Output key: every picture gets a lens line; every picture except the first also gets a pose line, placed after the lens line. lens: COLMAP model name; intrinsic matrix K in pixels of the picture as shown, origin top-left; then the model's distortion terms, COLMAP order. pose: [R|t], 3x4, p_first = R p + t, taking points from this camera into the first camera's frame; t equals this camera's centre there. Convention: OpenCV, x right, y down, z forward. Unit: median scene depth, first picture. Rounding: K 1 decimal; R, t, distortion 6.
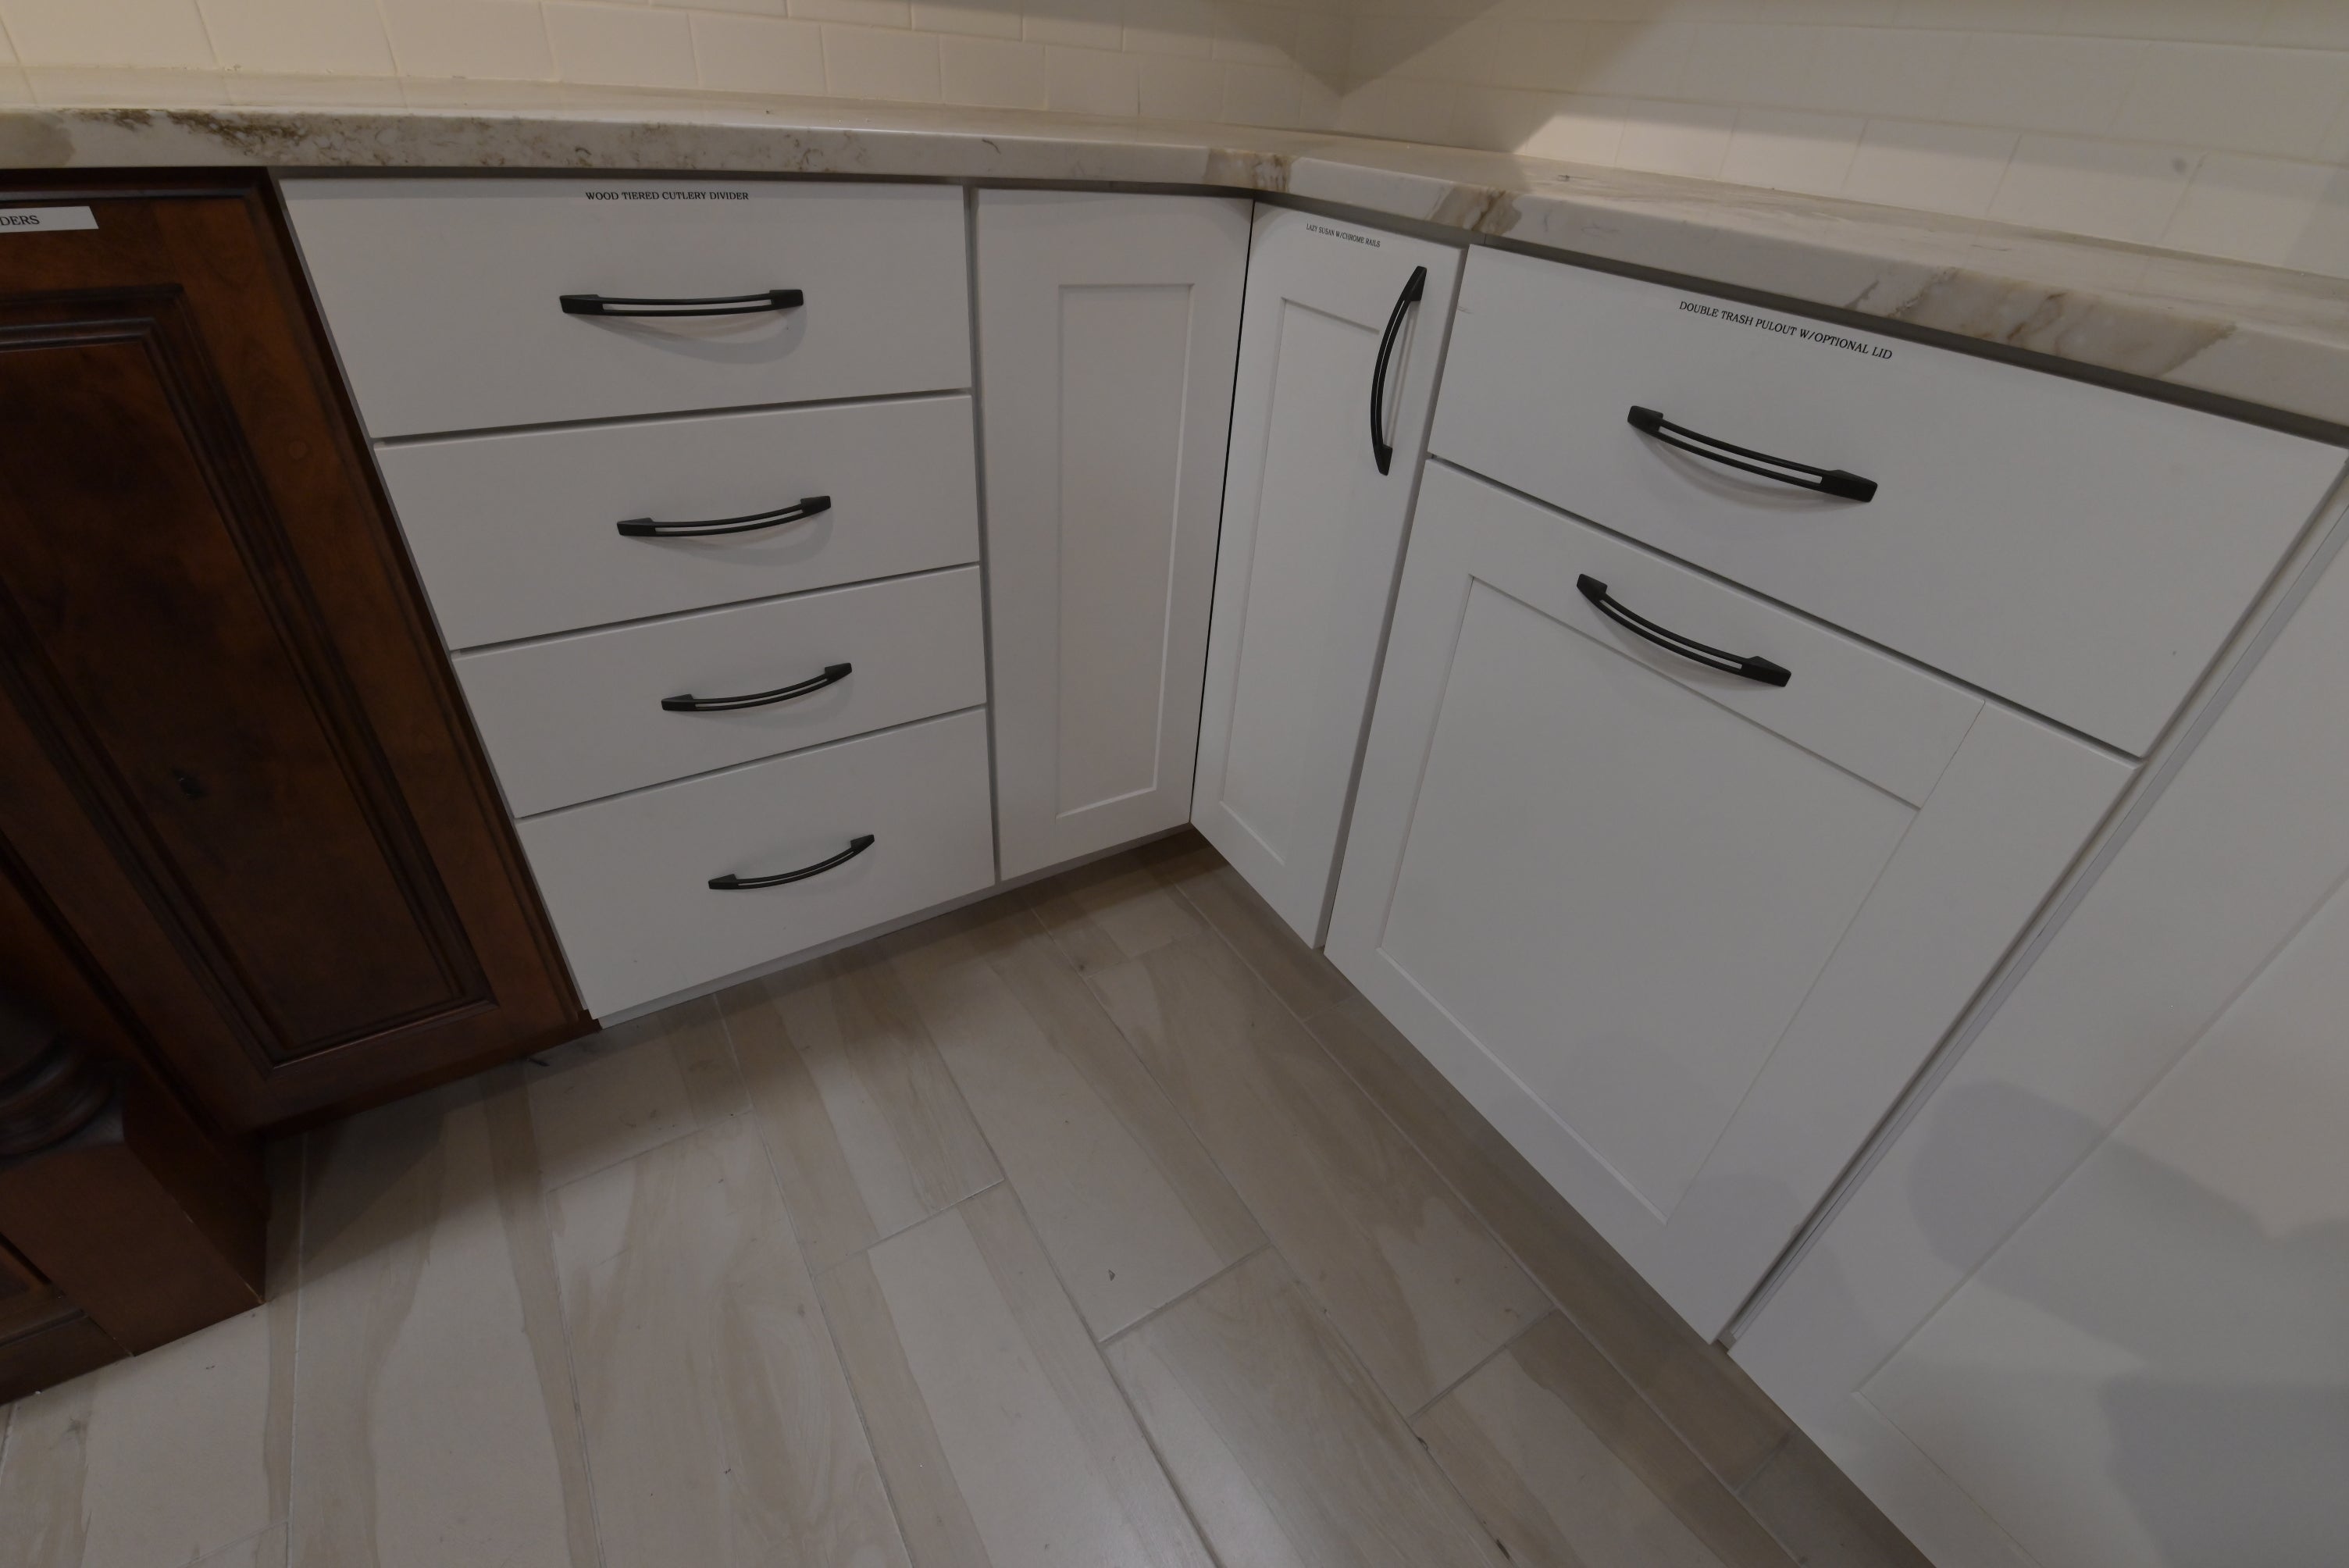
lens RADIAL K [[999.6, 0, 1188.9], [0, 999.6, 773.2], [0, 0, 1]] dist [-0.006574, -0.008404]
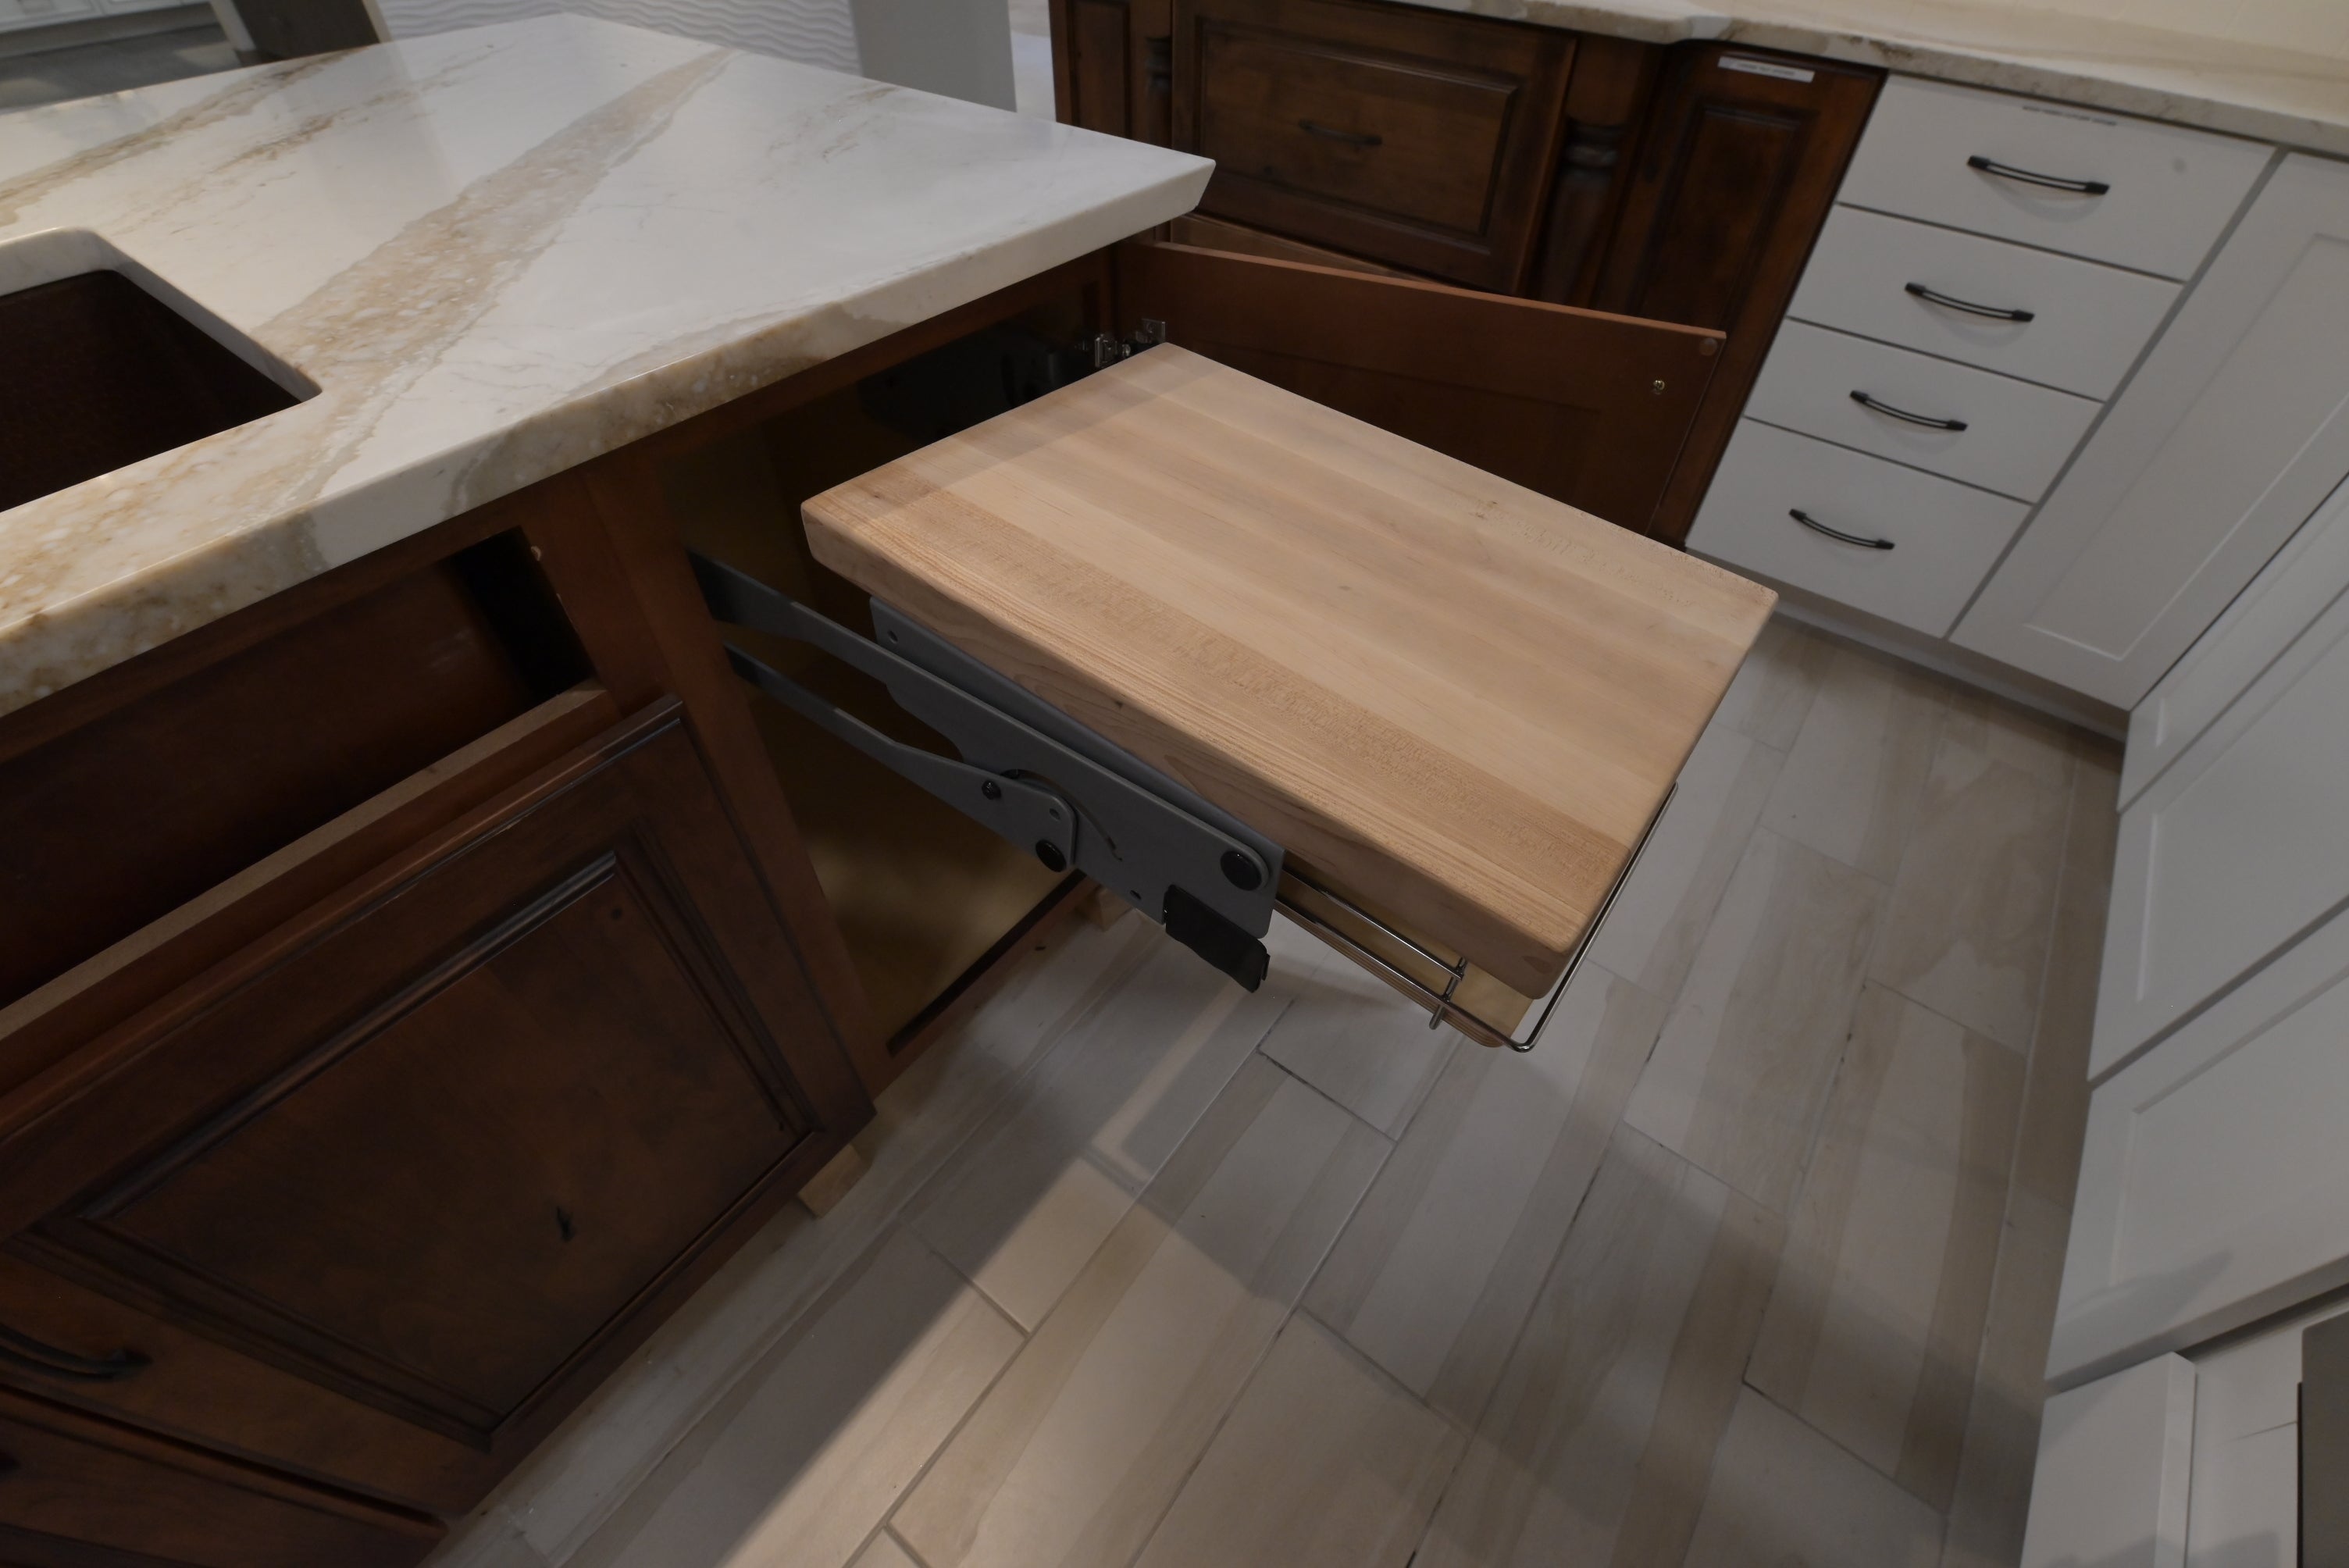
lens RADIAL K [[999.6, 0, 1203.6], [0, 999.6, 773.8], [0, 0, 1]] dist [-0.006574, -0.008404]
pose [[0.348576, 0.626840, -0.696826, 0.763254], [-0.540385, 0.741857, 0.397030, 0.372470], [0.765819, 0.238159, 0.597328, -0.814646]]
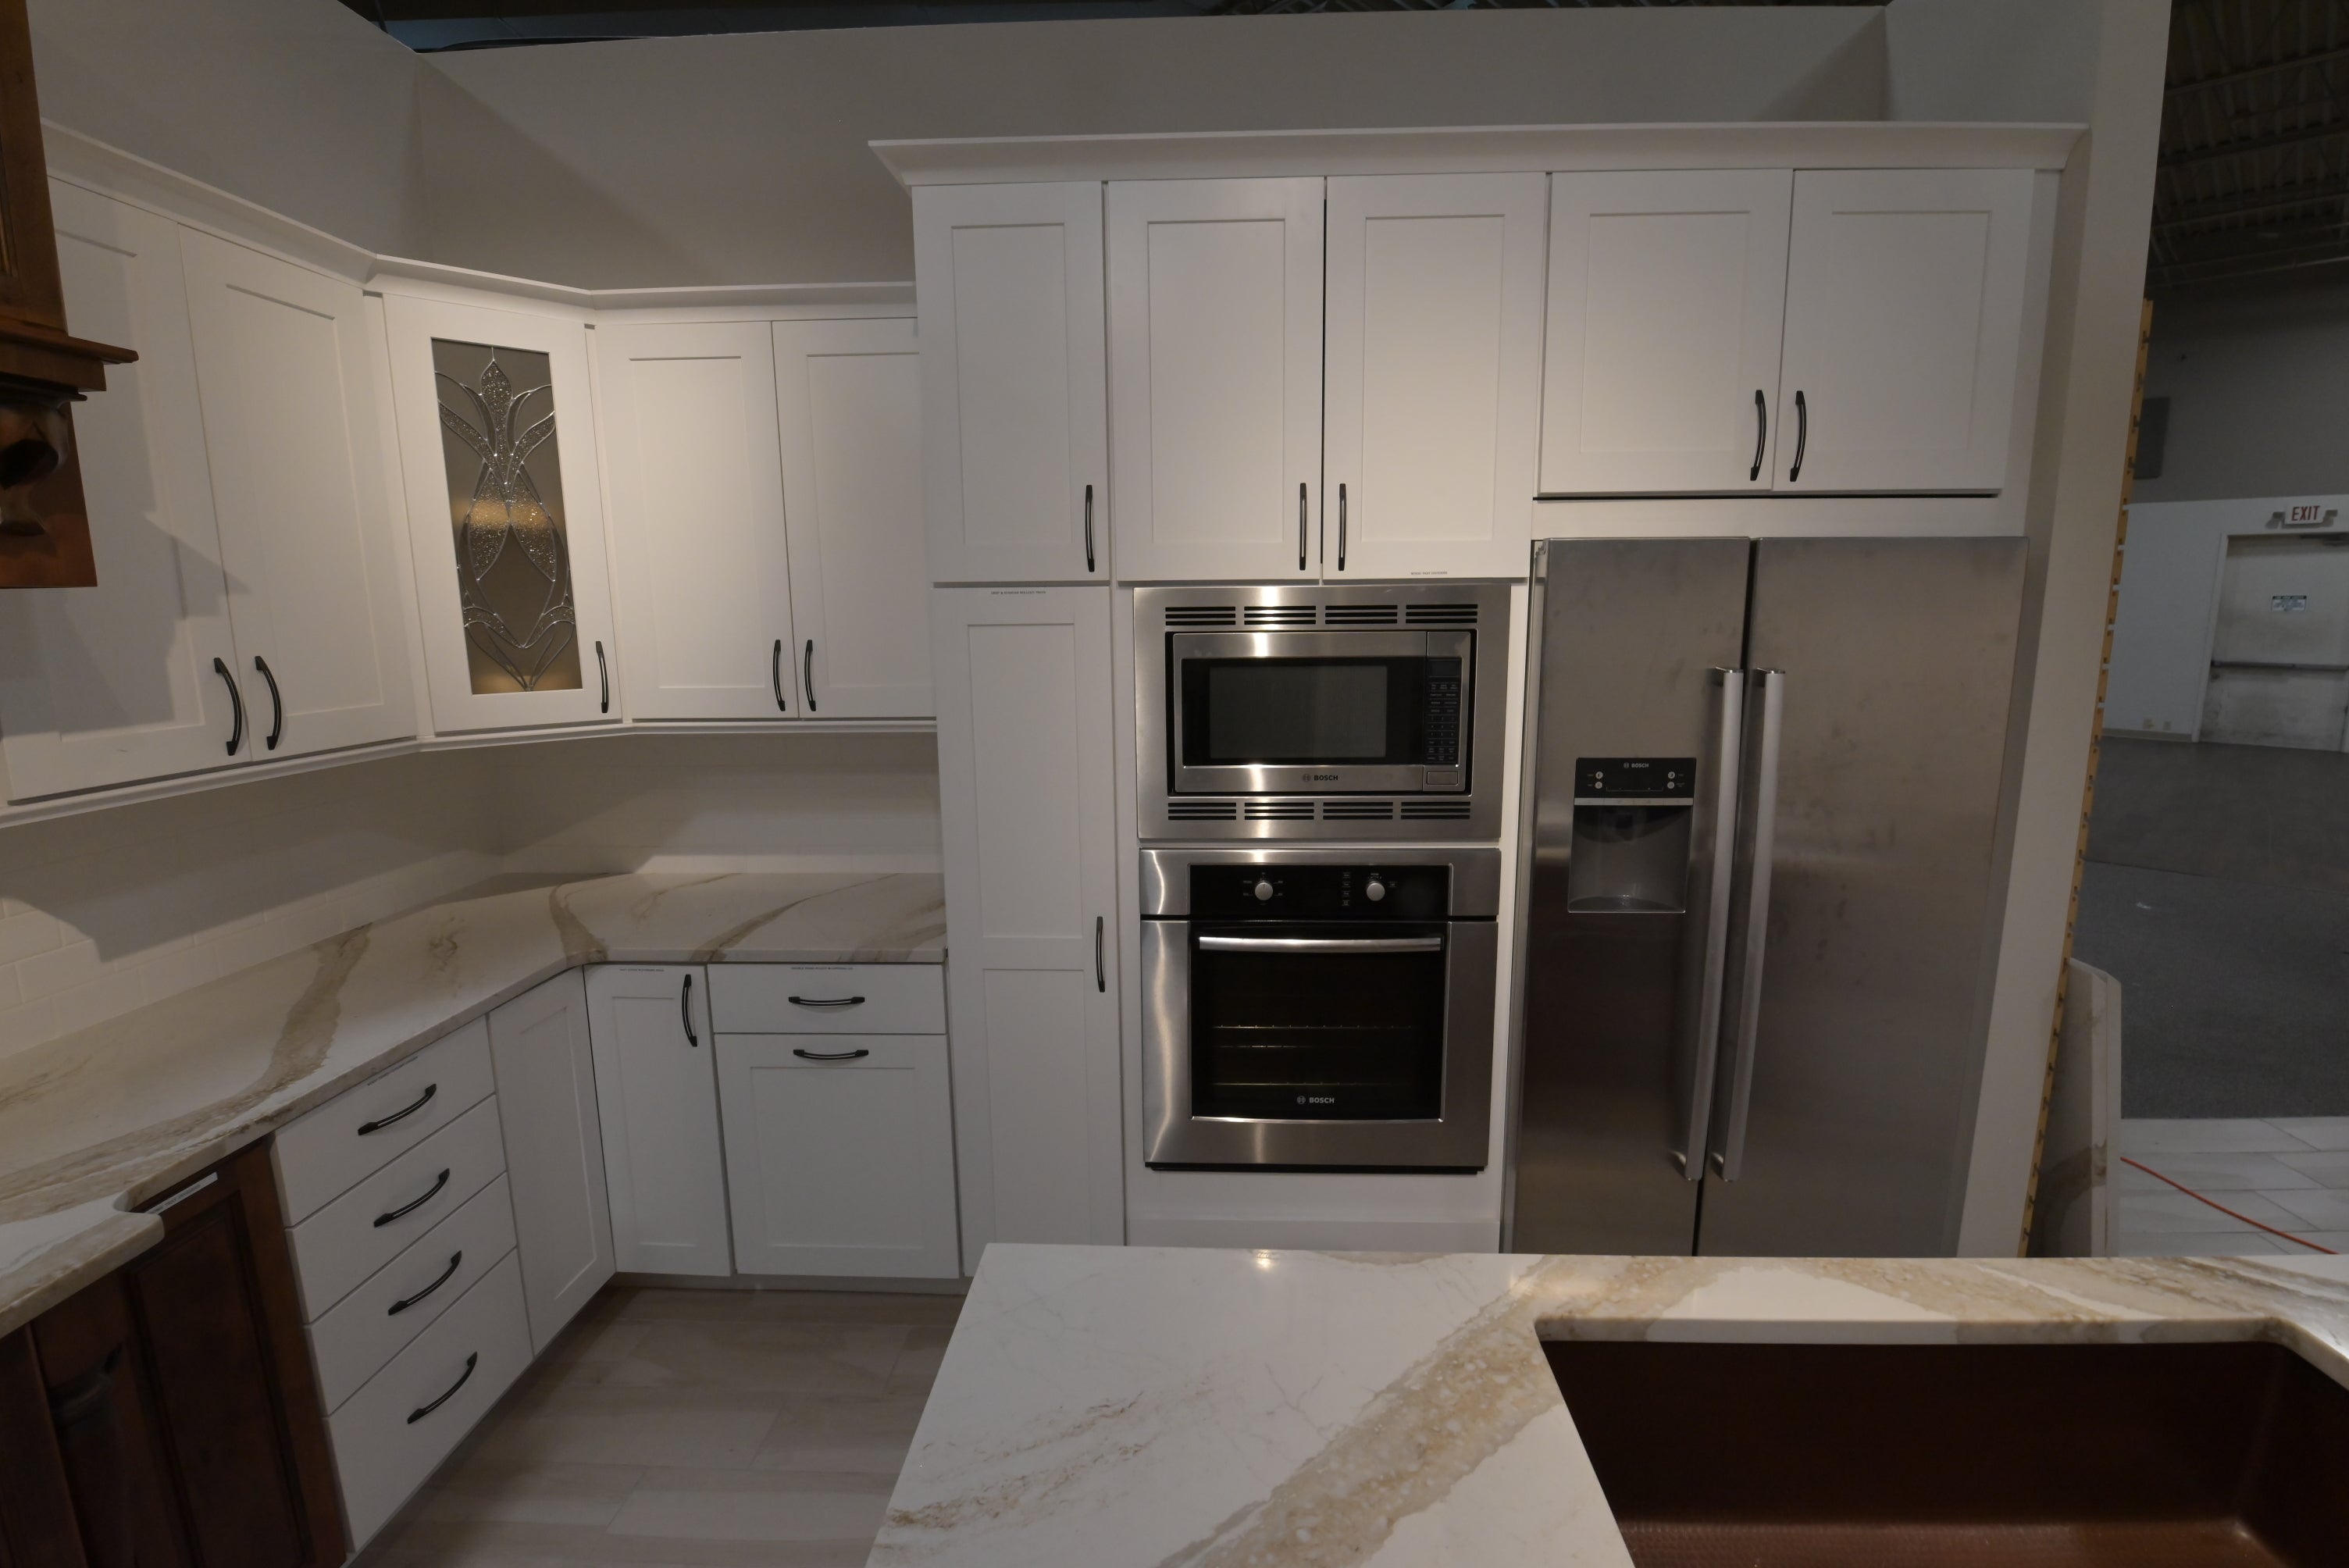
lens RADIAL K [[999.6, 0, 1187.3], [0, 999.6, 775.9], [0, 0, 1]] dist [-0.006574, -0.008404]
pose [[0.571513, -0.211751, 0.792801, -0.980322], [0.510296, 0.848314, -0.141283, 0.109964], [-0.642628, 0.485309, 0.592879, -1.669439]]
